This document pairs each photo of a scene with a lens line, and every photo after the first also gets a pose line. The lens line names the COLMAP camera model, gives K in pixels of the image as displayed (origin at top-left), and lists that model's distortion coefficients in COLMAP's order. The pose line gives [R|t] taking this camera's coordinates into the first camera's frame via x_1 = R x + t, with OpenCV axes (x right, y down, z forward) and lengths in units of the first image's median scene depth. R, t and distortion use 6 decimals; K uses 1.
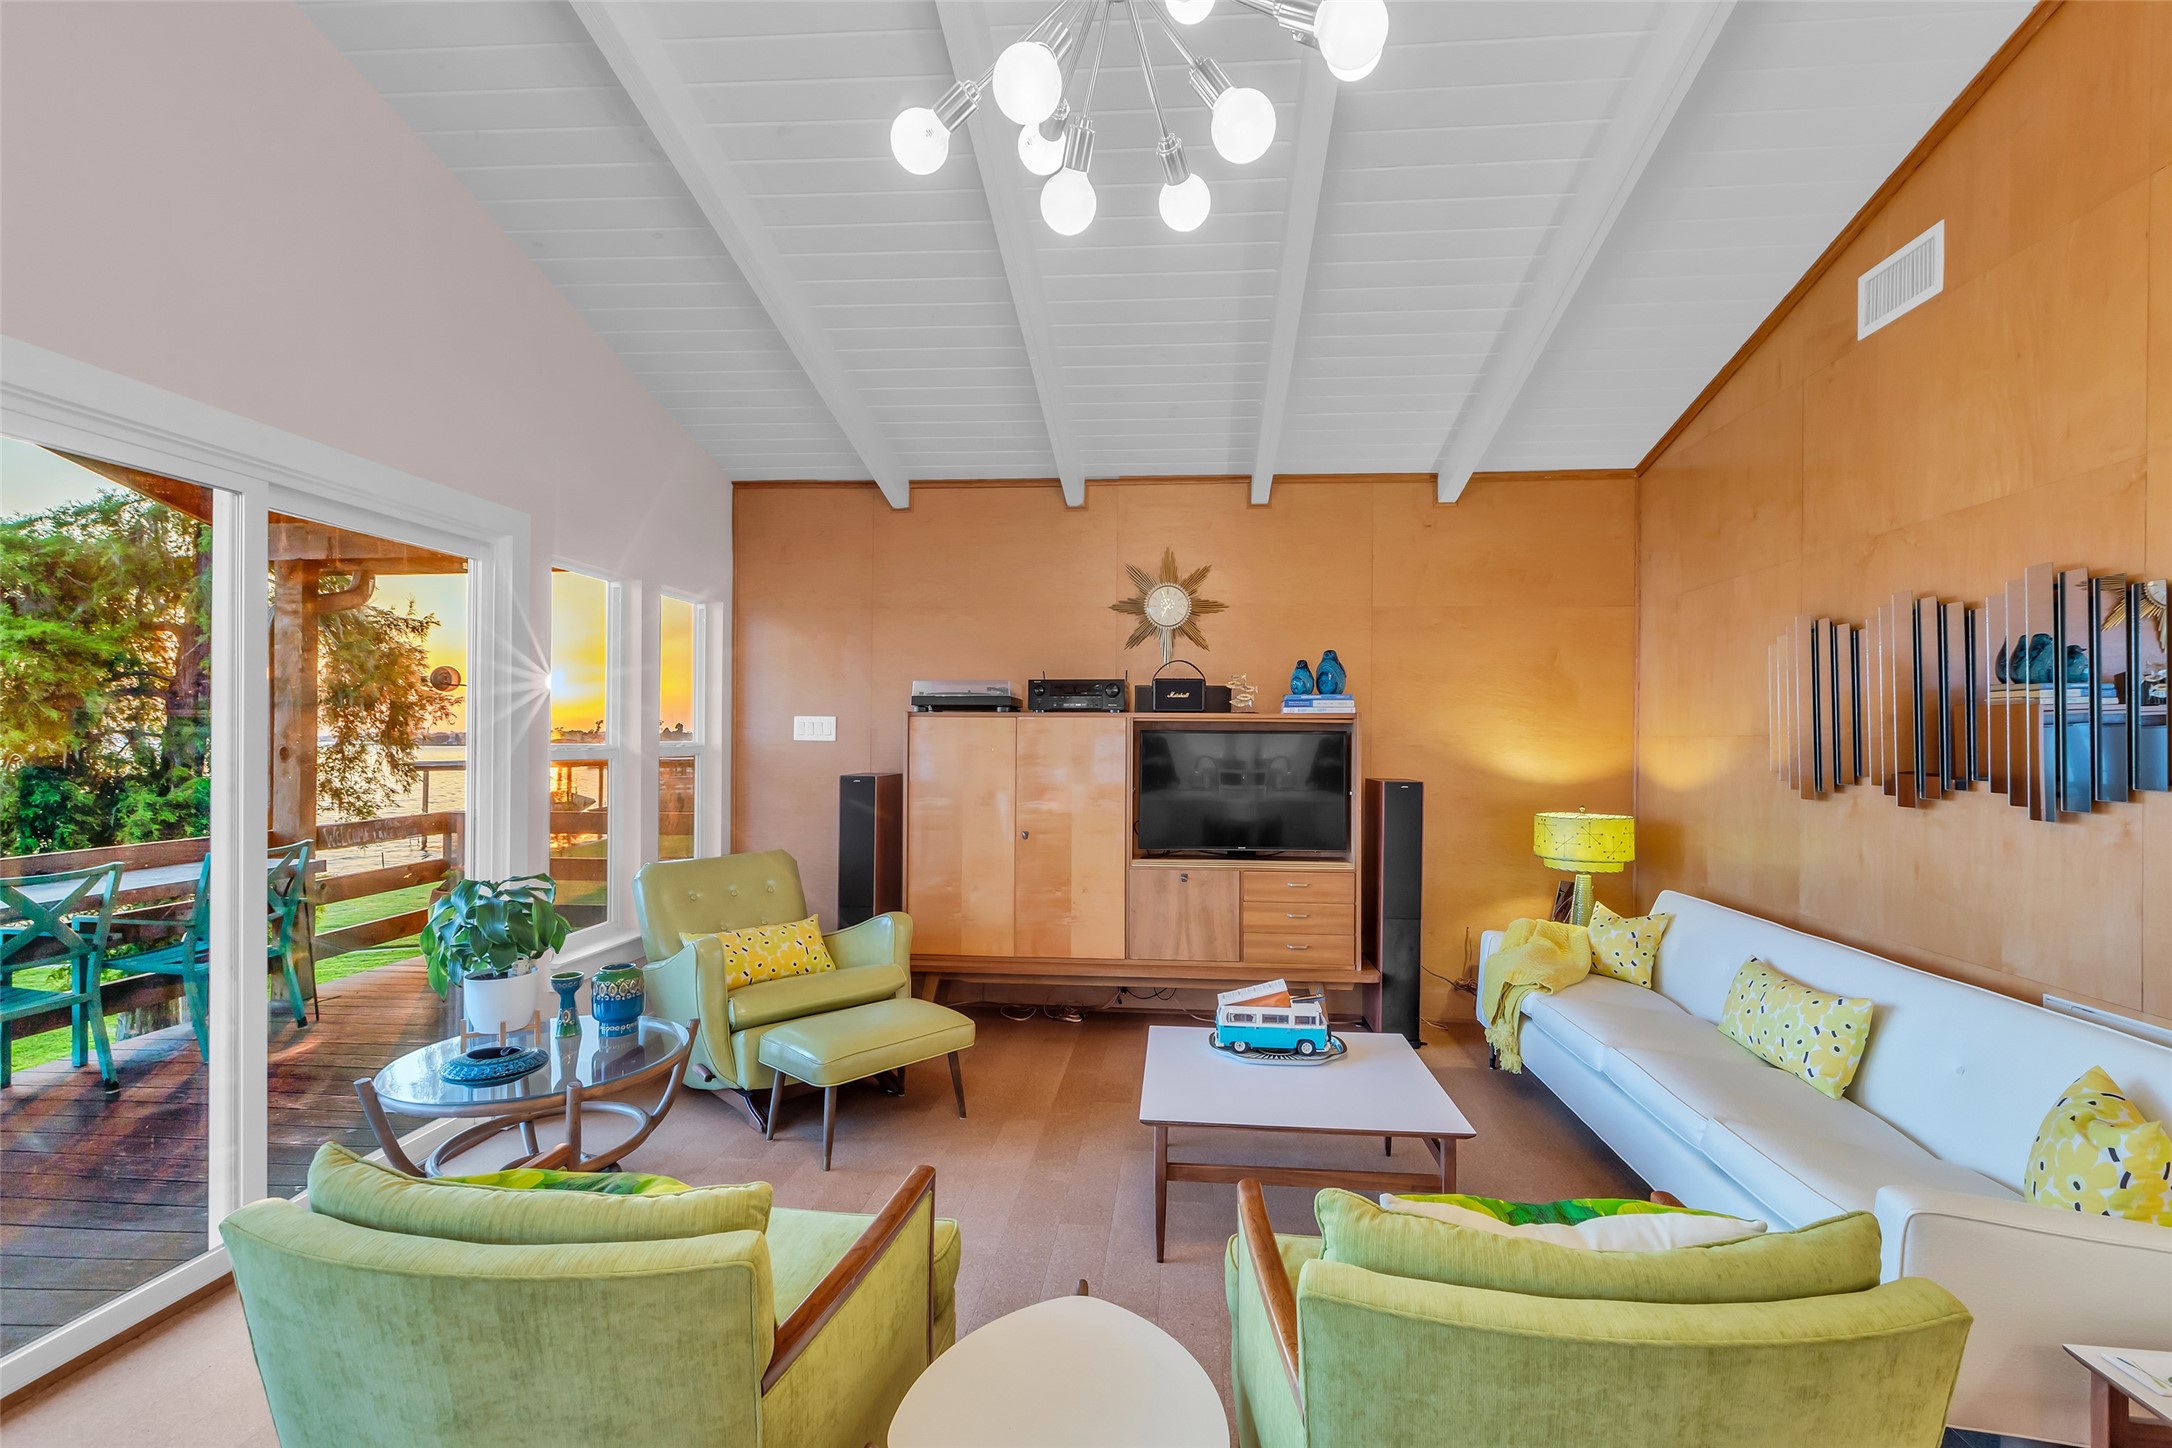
lens RADIAL K [[985.1, 0, 1093.0], [0, 985.1, 738.8], [0, 0, 1]] dist [0.004278, 0.000790]
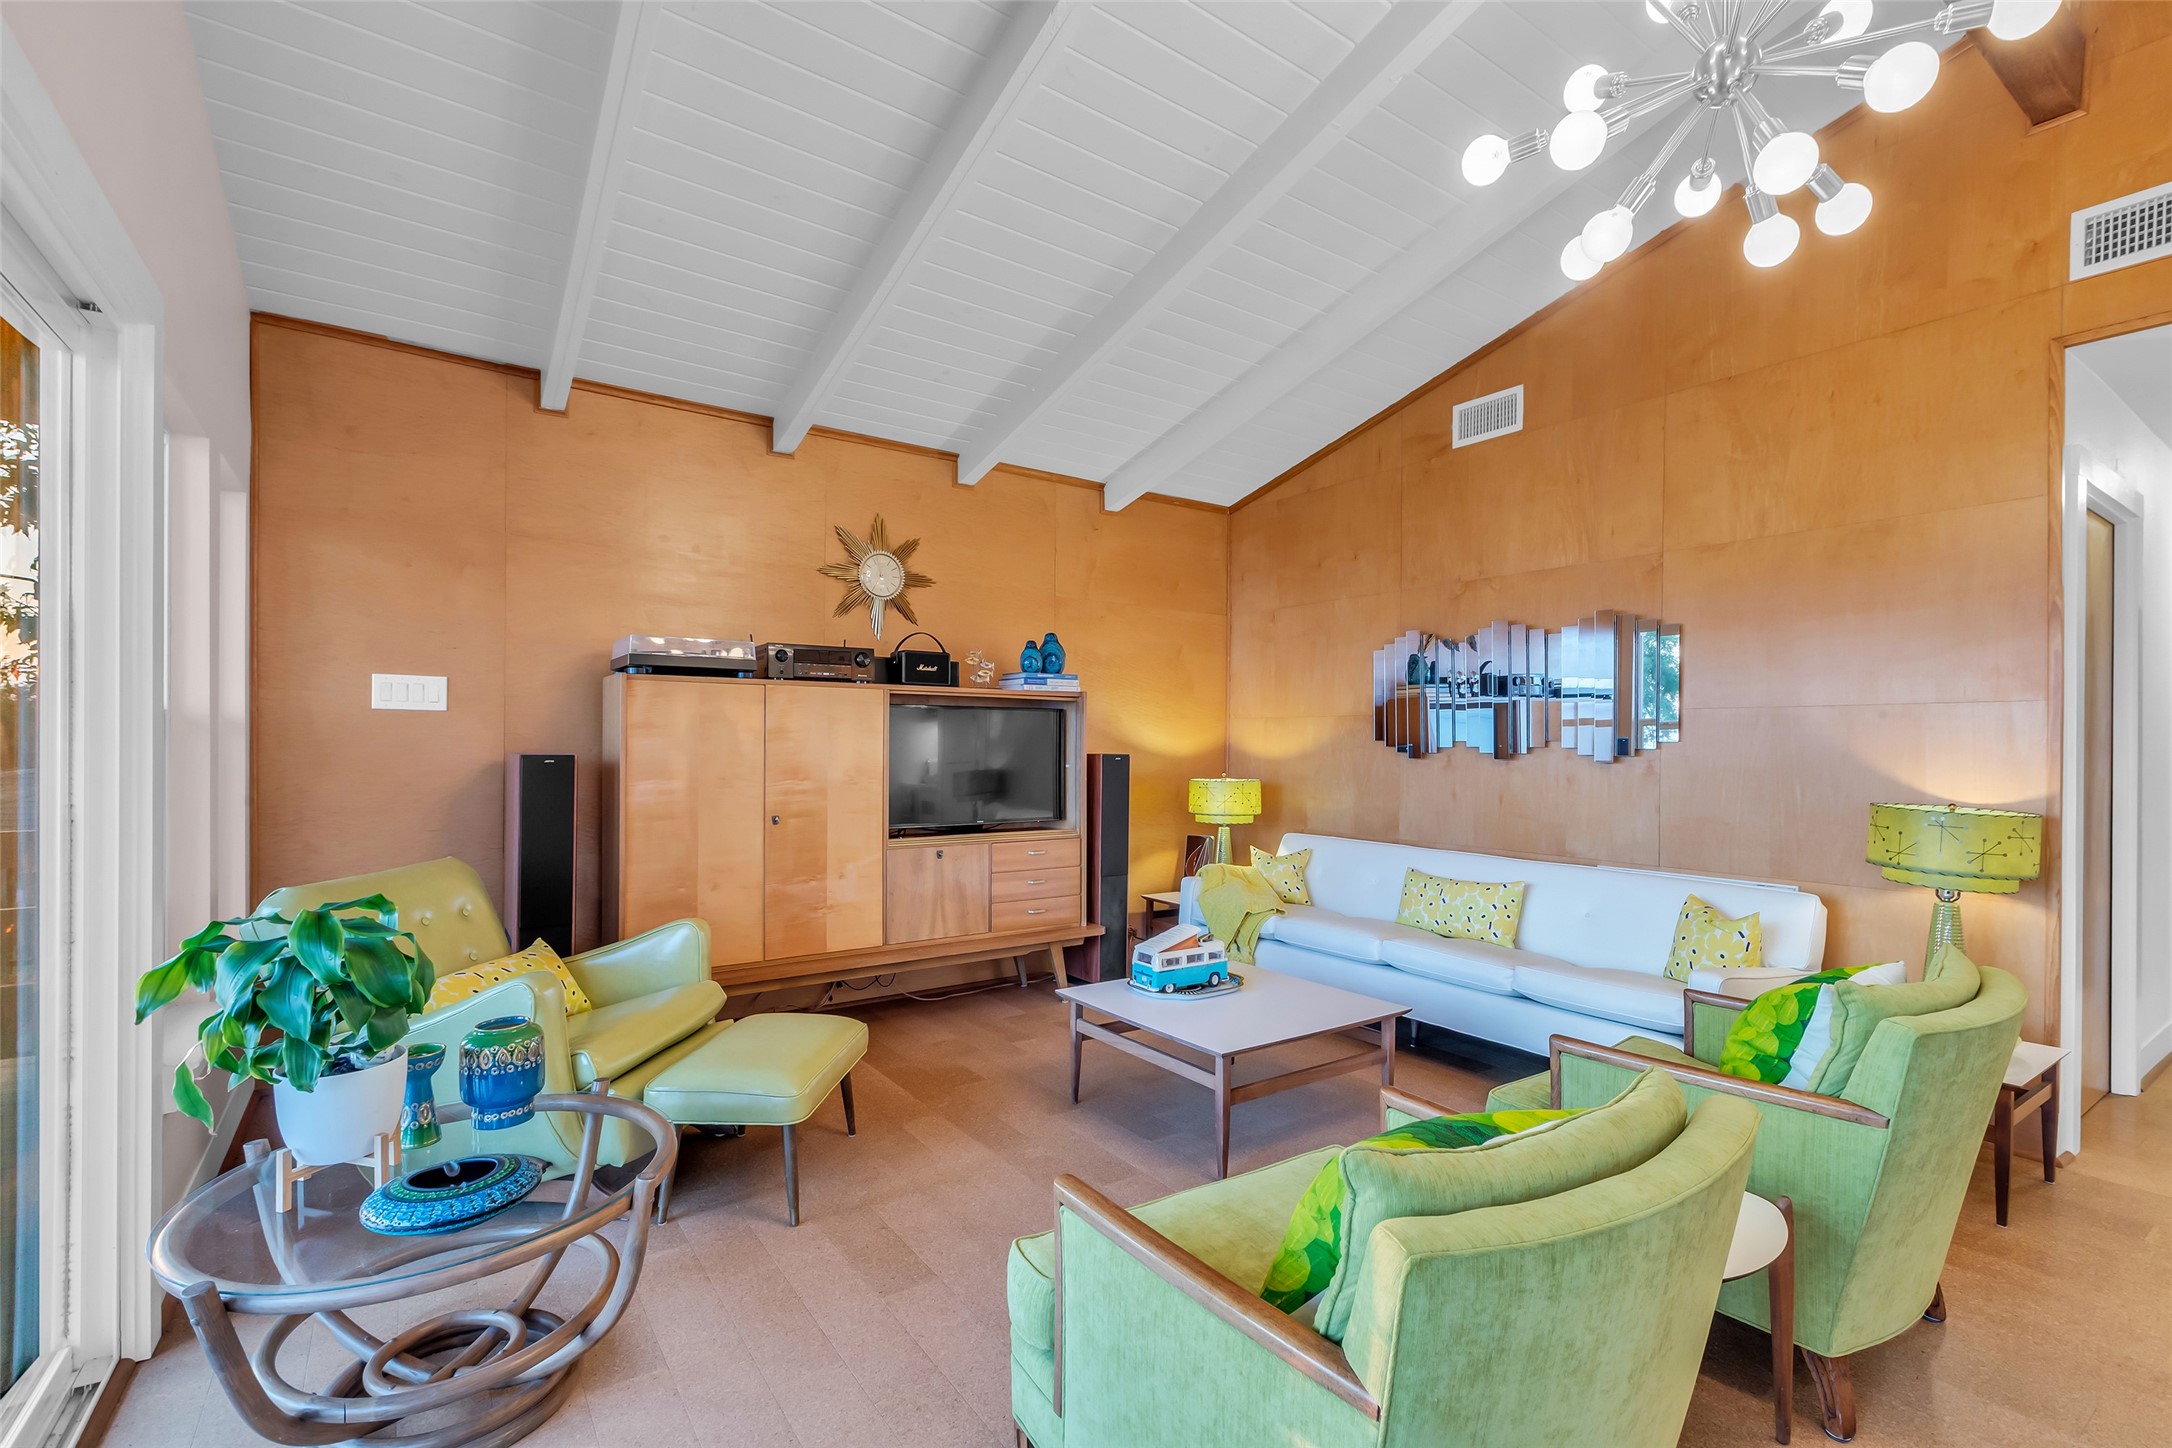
lens RADIAL K [[977.0, 0, 1093.9], [0, 977.0, 750.9], [0, 0, 1]] dist [-0.001149, -0.000308]
pose [[0.760194, -0.005929, 0.649669, -0.412910], [-0.003543, 0.999906, 0.013272, 0.023939], [-0.649686, -0.012391, 0.760101, 0.159119]]
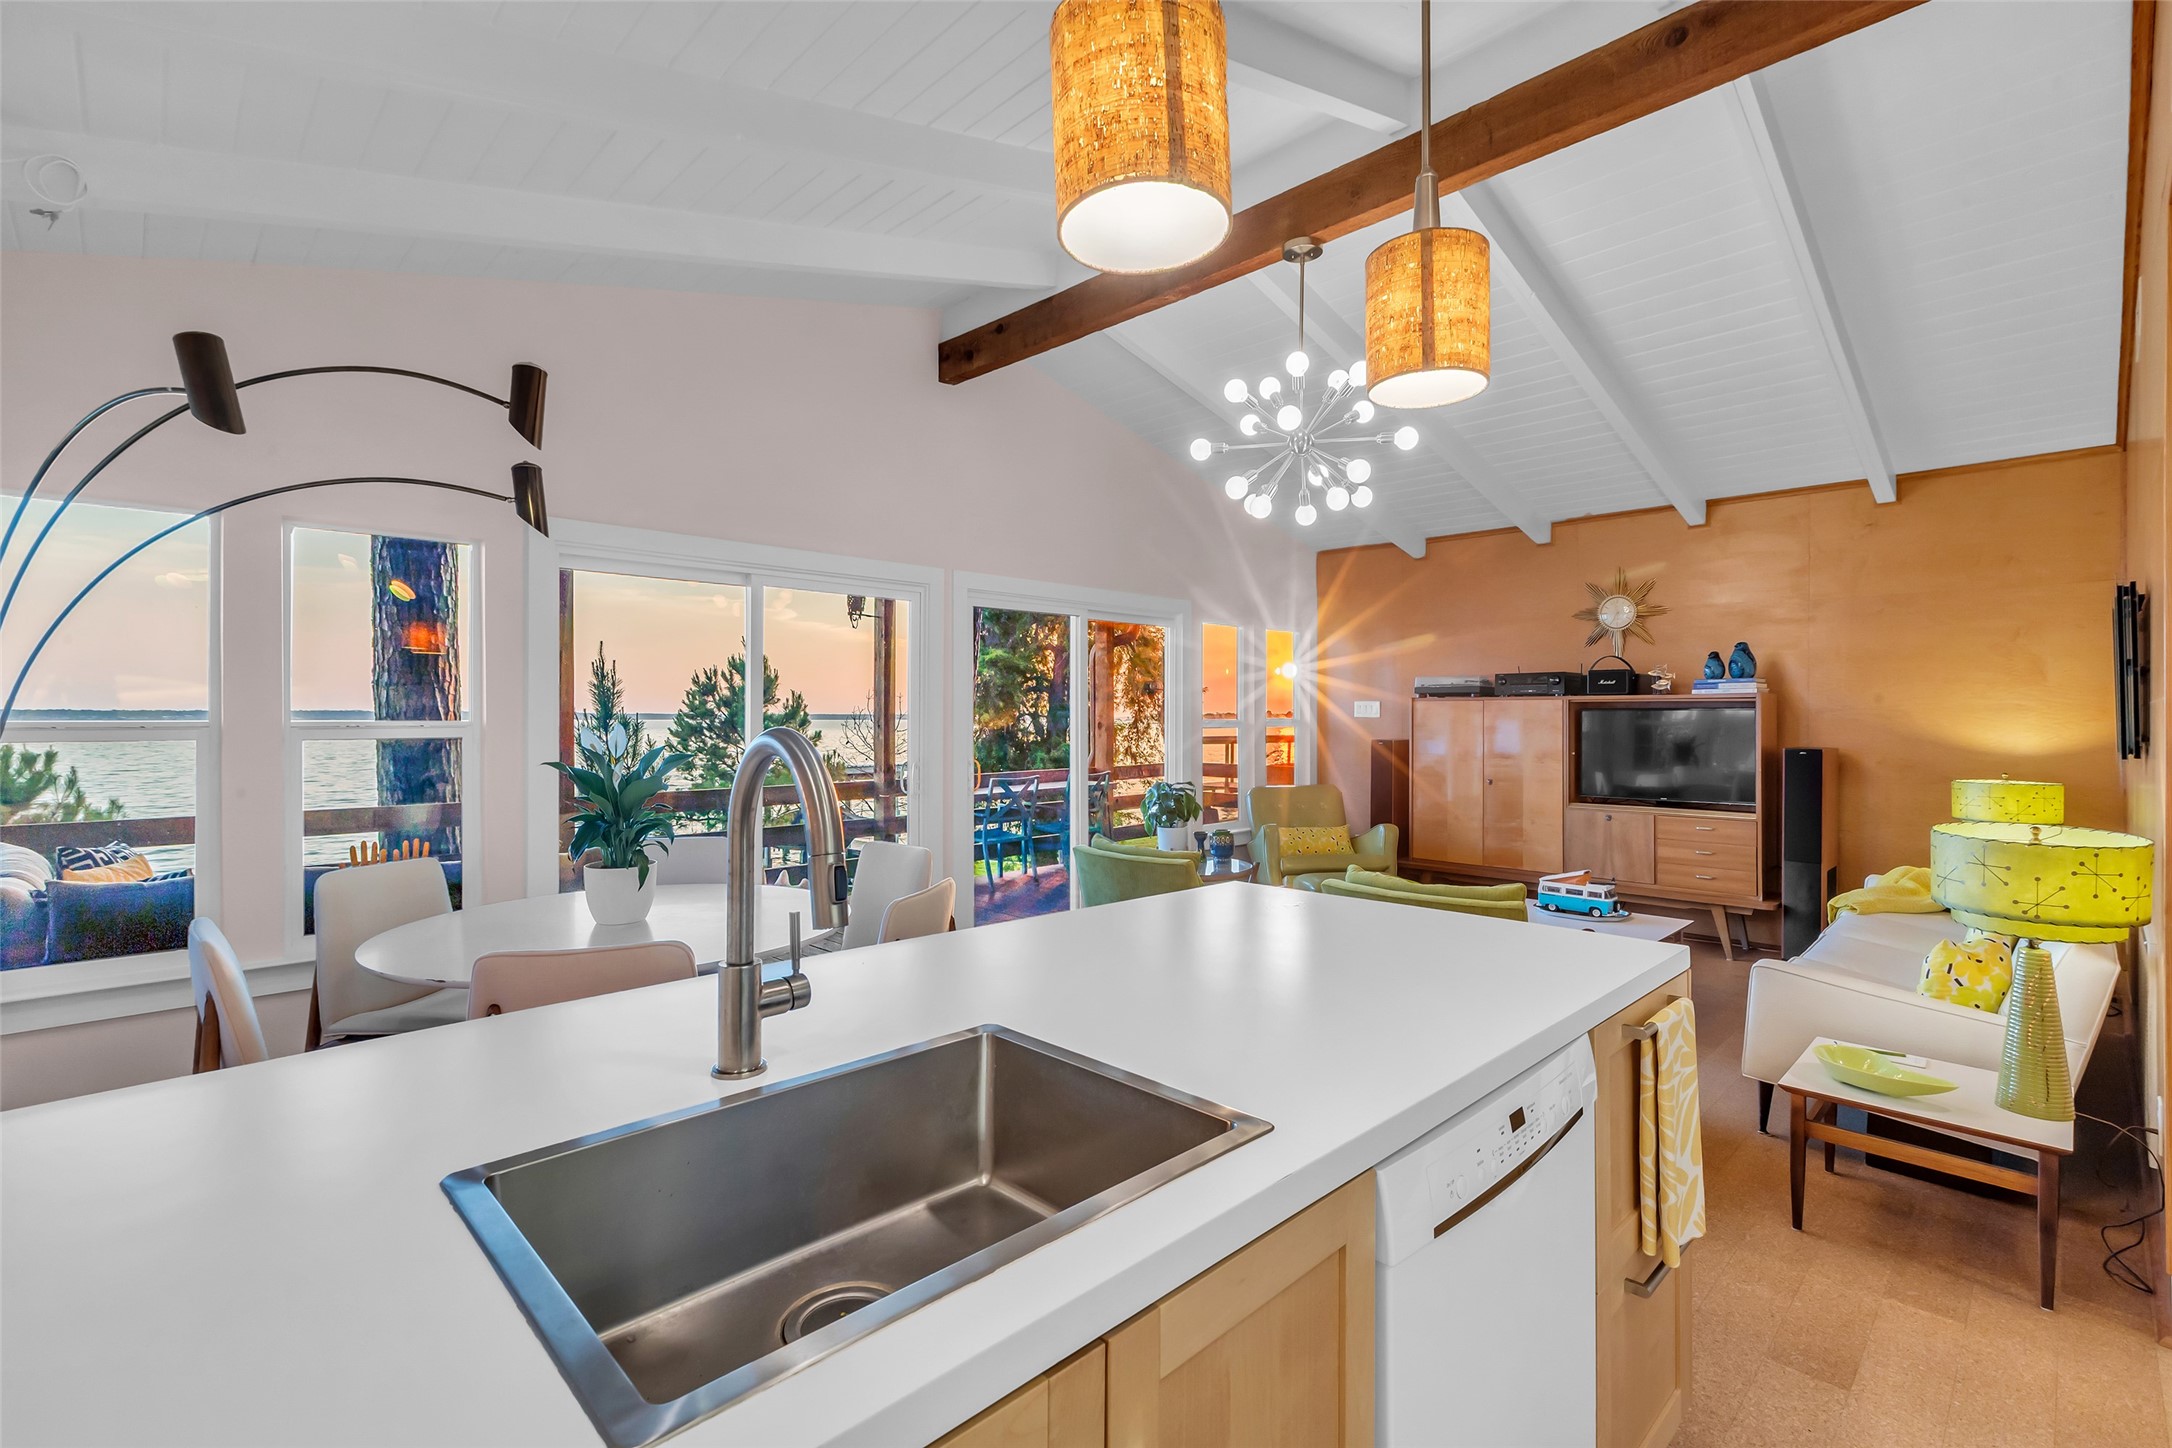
lens RADIAL K [[966.2, 0, 1107.3], [0, 966.2, 728.3], [0, 0, 1]] dist [0.001320, 0.000510]
pose [[0.771576, 0.003408, -0.636128, 0.394905], [0.003330, 0.999950, 0.009395, 0.003587], [0.636129, -0.009367, 0.771526, -0.444549]]
